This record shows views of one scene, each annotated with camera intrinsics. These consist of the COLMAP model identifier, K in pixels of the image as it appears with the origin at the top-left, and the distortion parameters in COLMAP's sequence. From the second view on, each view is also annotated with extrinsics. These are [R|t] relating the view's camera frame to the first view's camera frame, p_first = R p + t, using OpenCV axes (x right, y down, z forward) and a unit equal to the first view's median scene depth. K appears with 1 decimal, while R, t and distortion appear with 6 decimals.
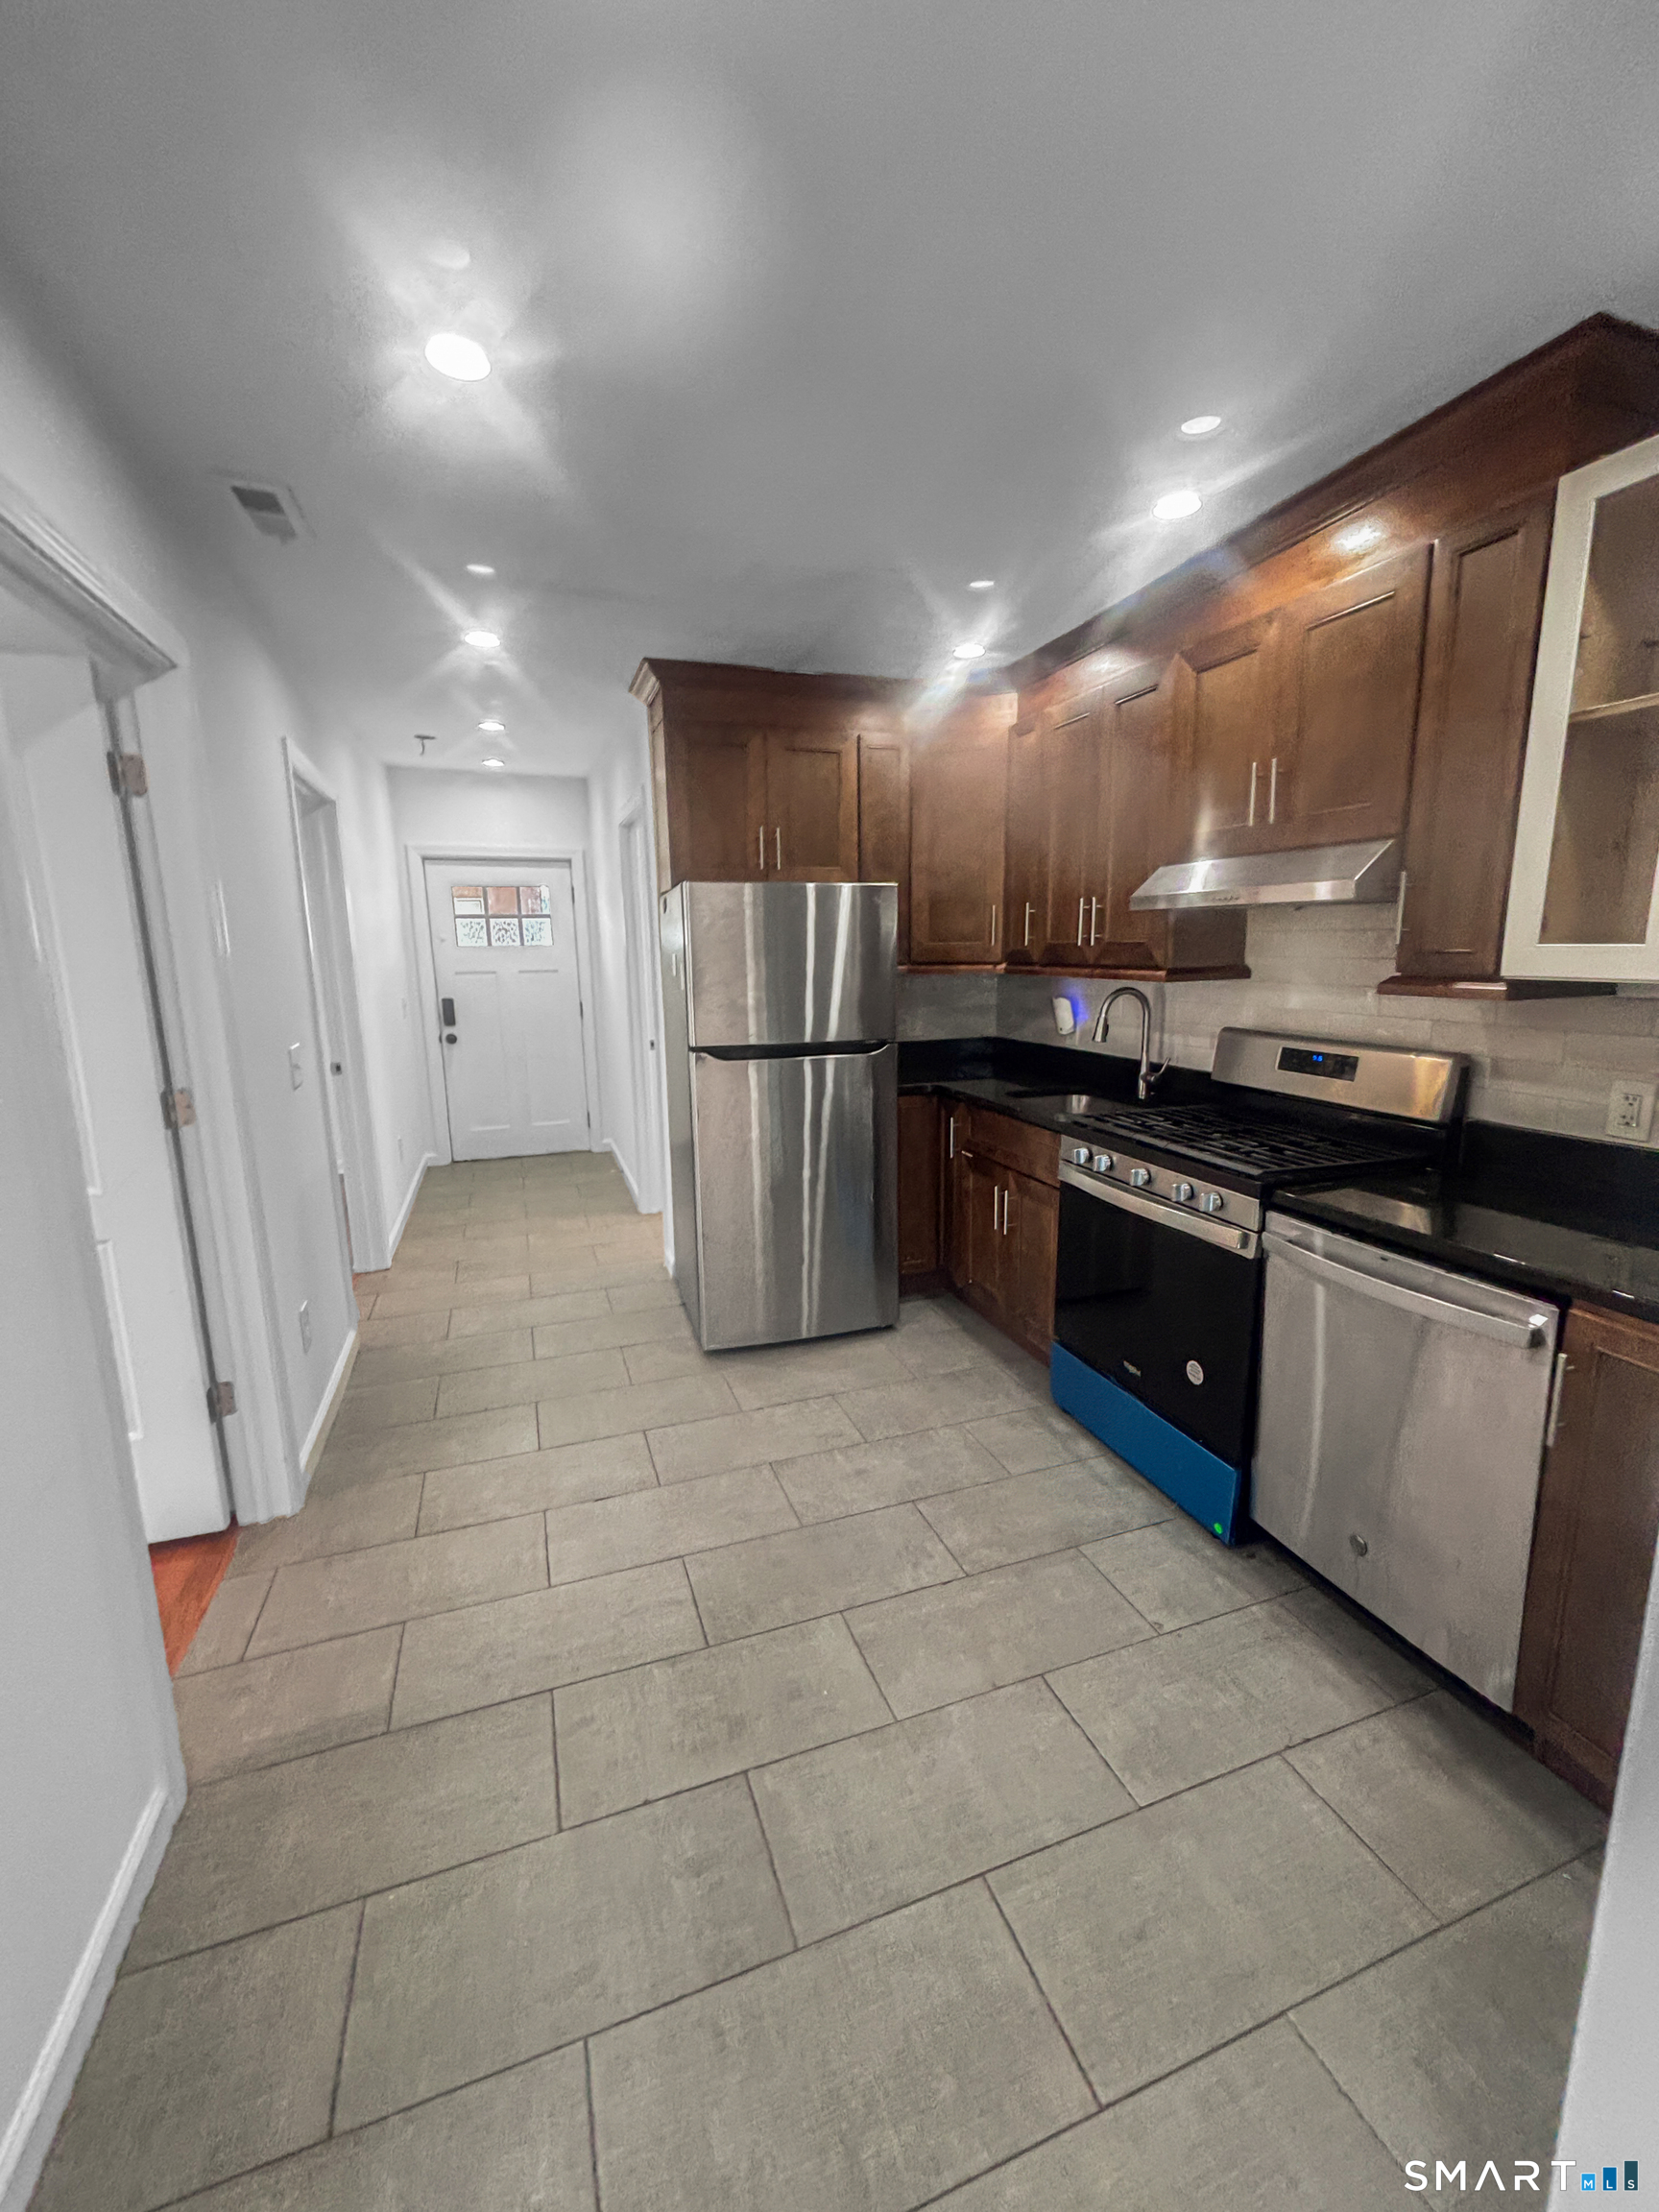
lens RADIAL K [[887.1, 0, 827.5], [0, 887.1, 1101.1], [0, 0, 1]] dist [0.001163, 0.000127]
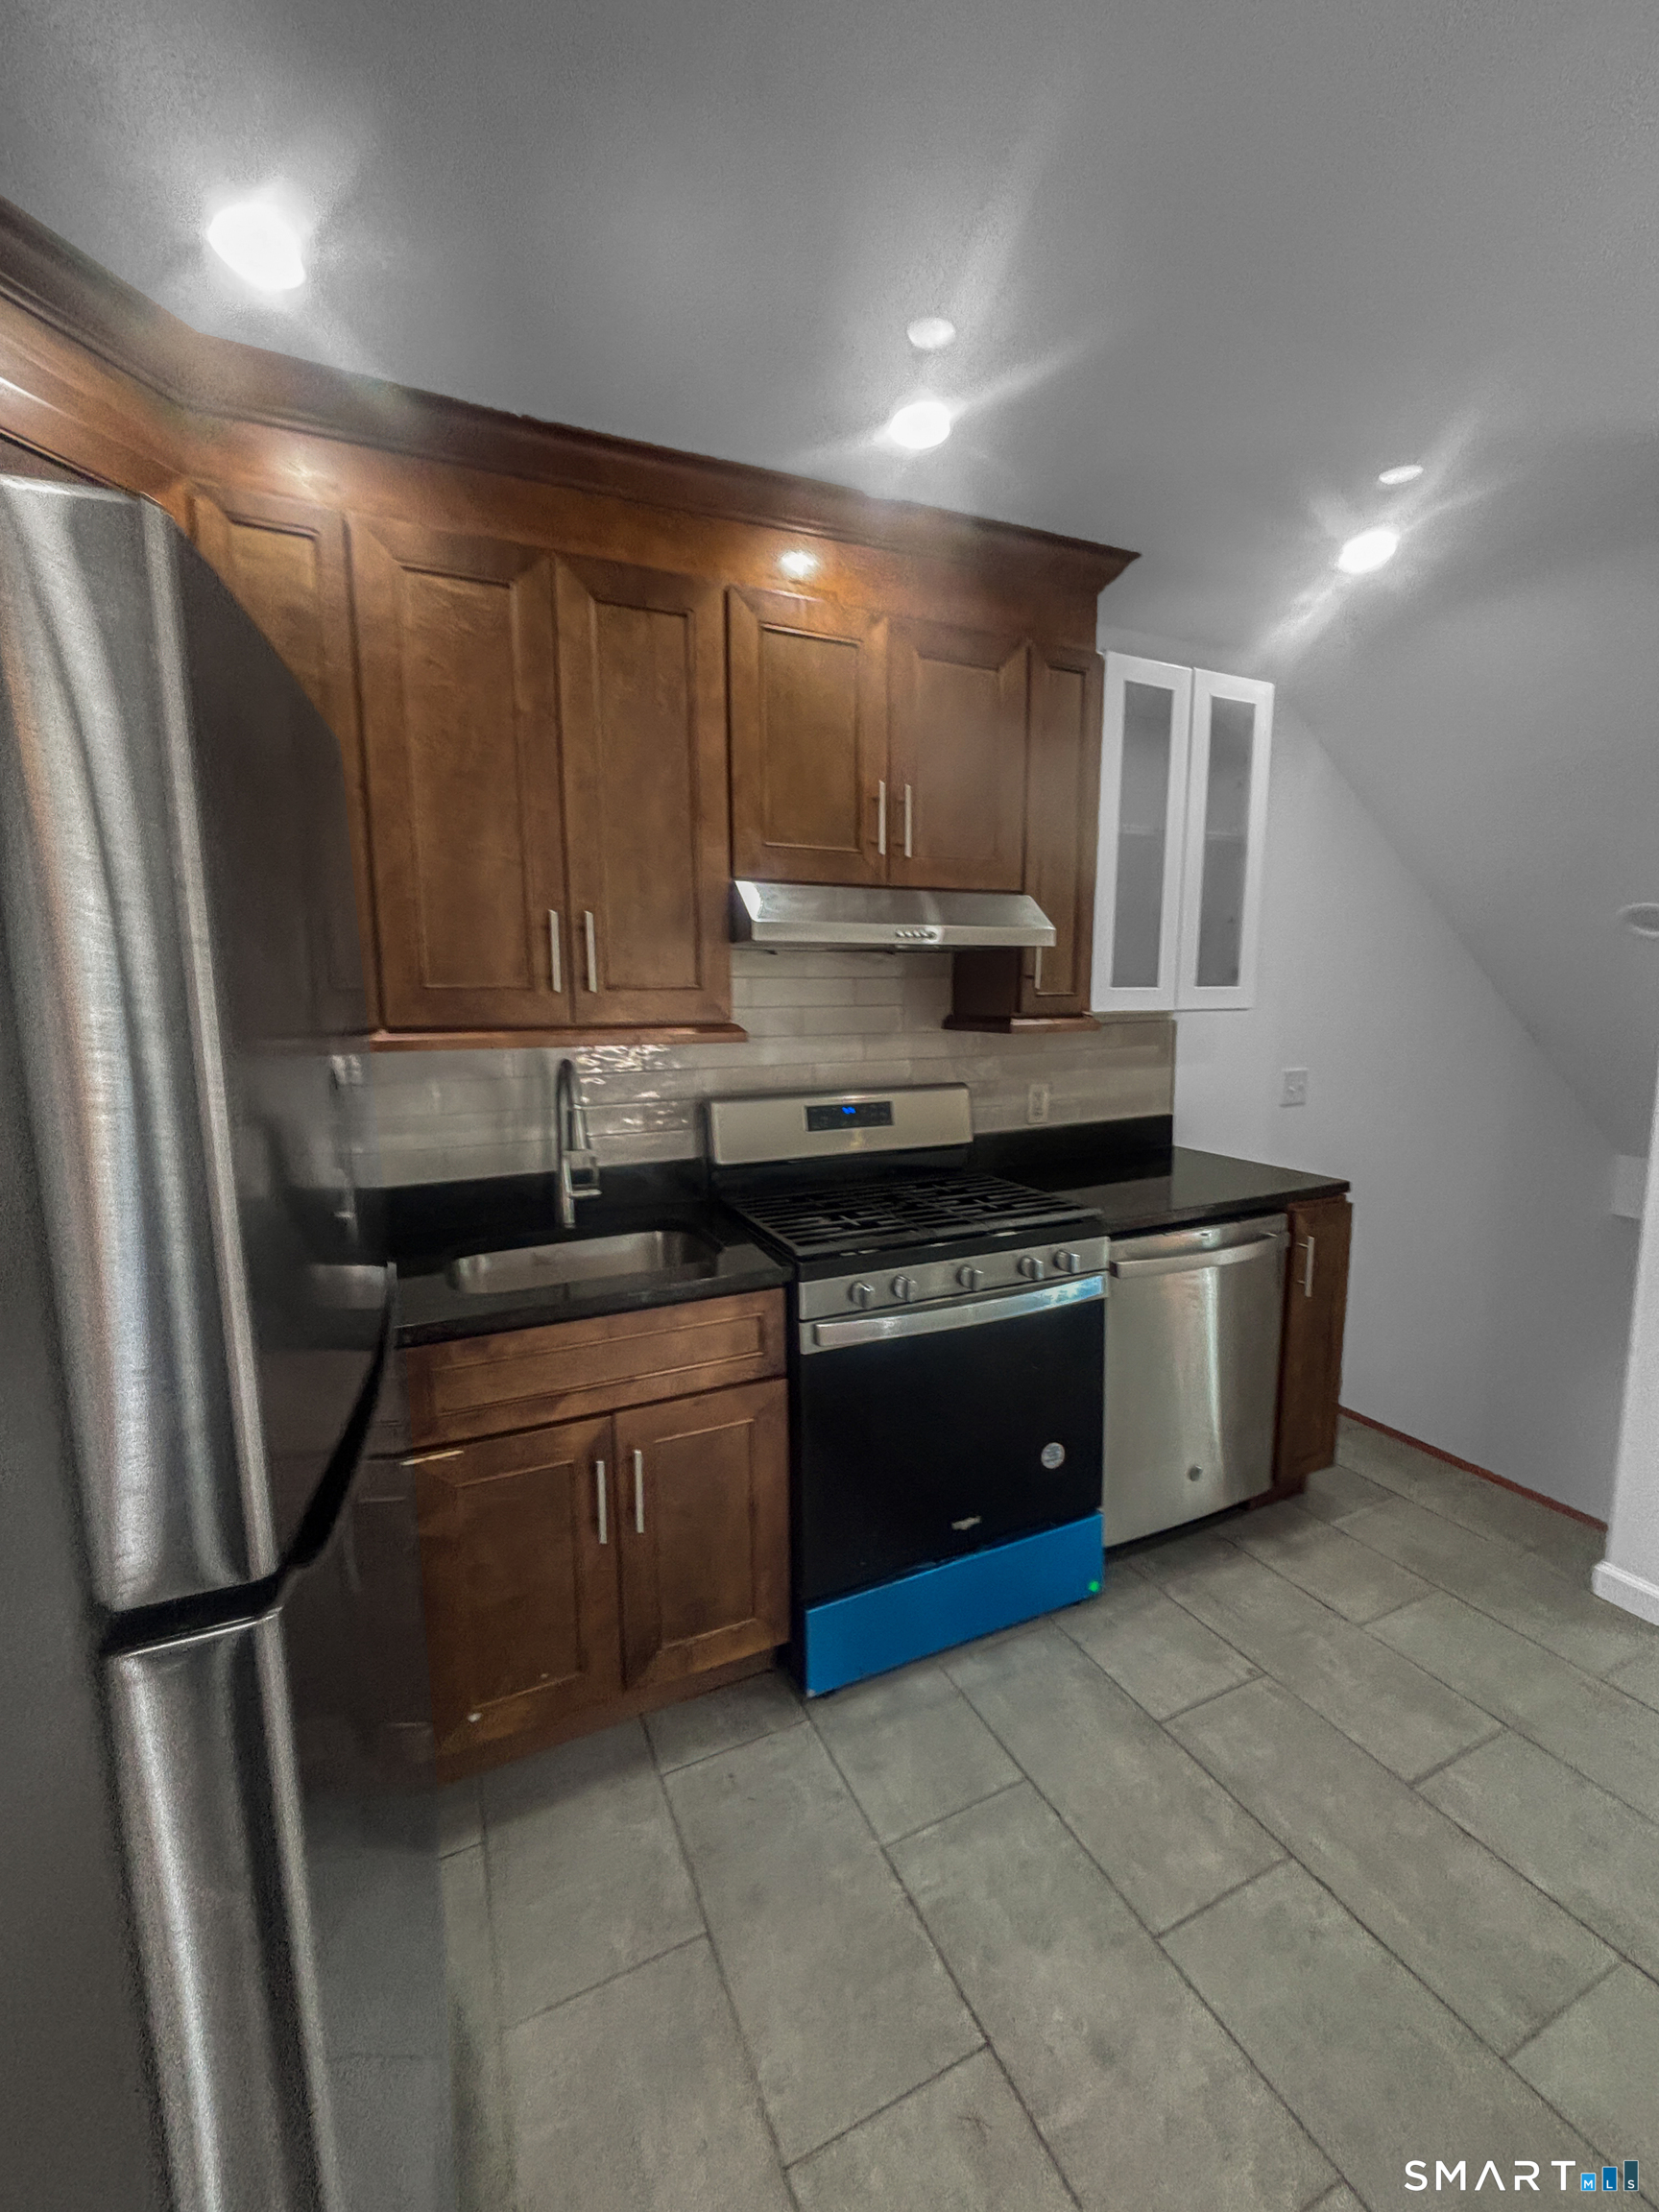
lens RADIAL K [[887.1, 0, 827.5], [0, 887.1, 1101.1], [0, 0, 1]] dist [0.001163, 0.000127]
pose [[-0.090081, -0.107116, 0.990157, -0.380849], [0.182729, 0.975545, 0.122159, -0.179334], [-0.979028, 0.191934, -0.068305, 1.096026]]
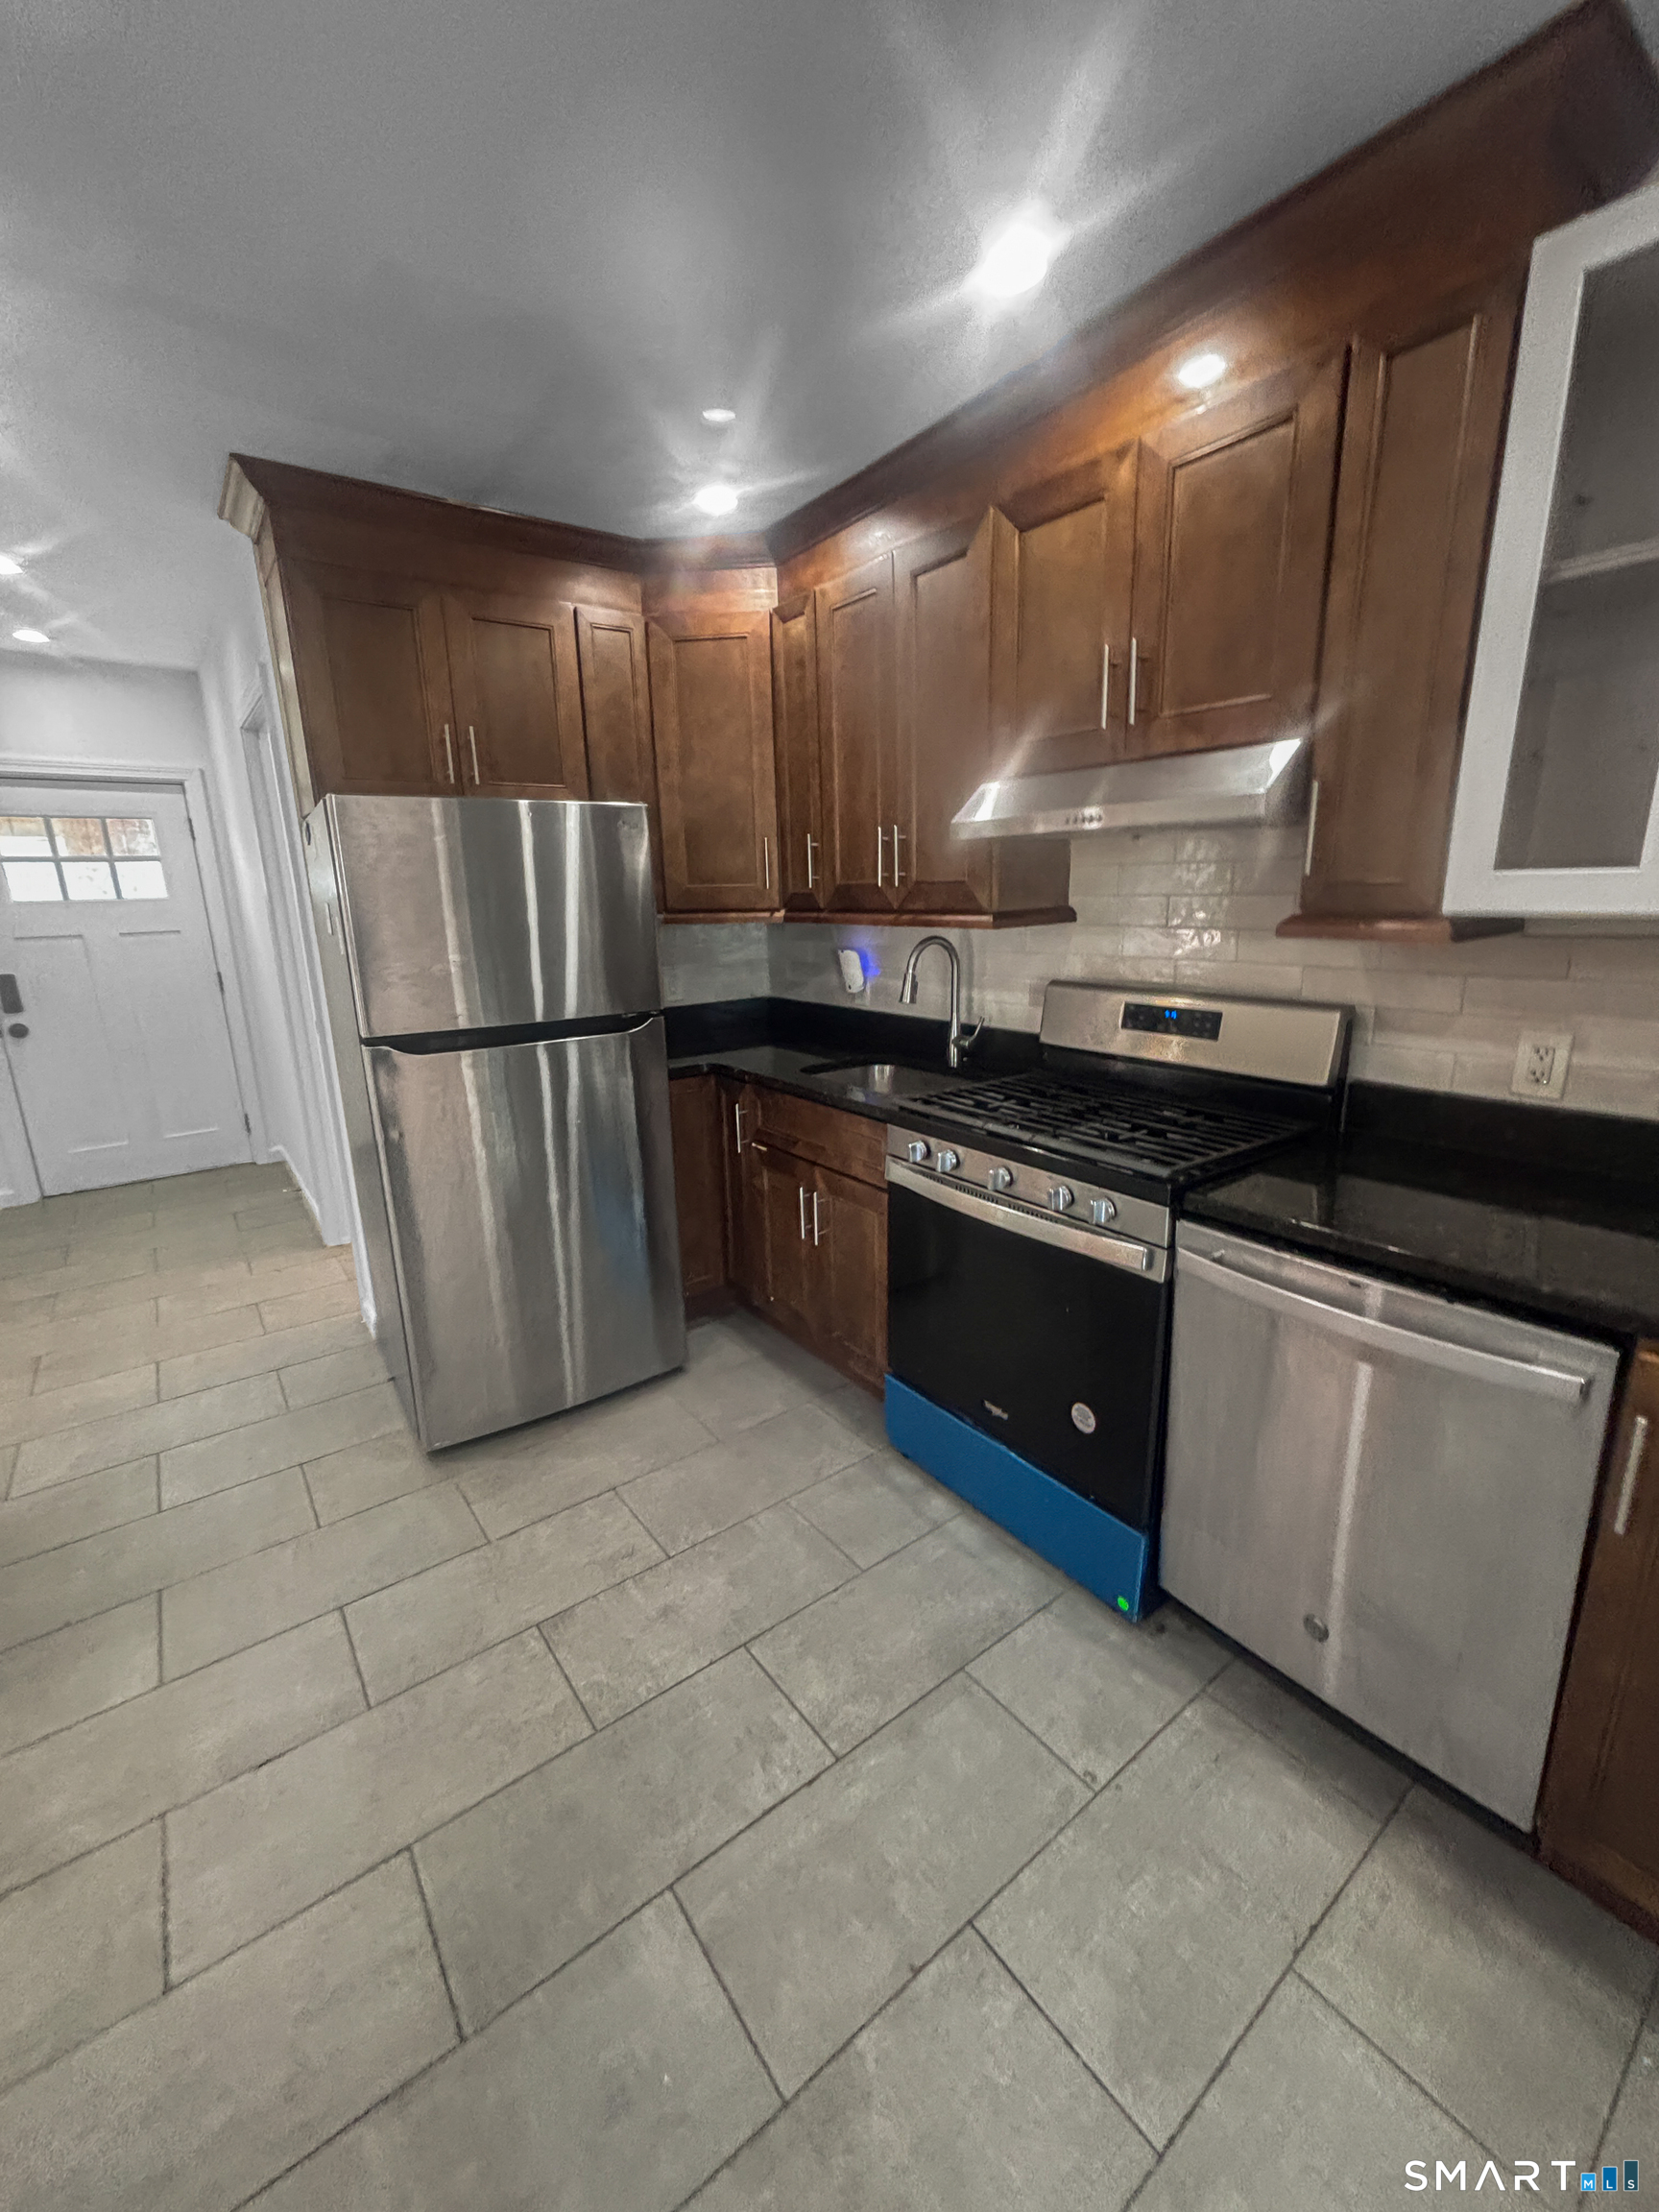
lens RADIAL K [[887.1, 0, 827.5], [0, 887.1, 1101.1], [0, 0, 1]] dist [0.001163, 0.000127]
pose [[0.954842, -0.079825, 0.286190, -0.013343], [0.063768, 0.995845, 0.065009, -0.042593], [-0.290190, -0.043823, 0.955965, 0.280654]]
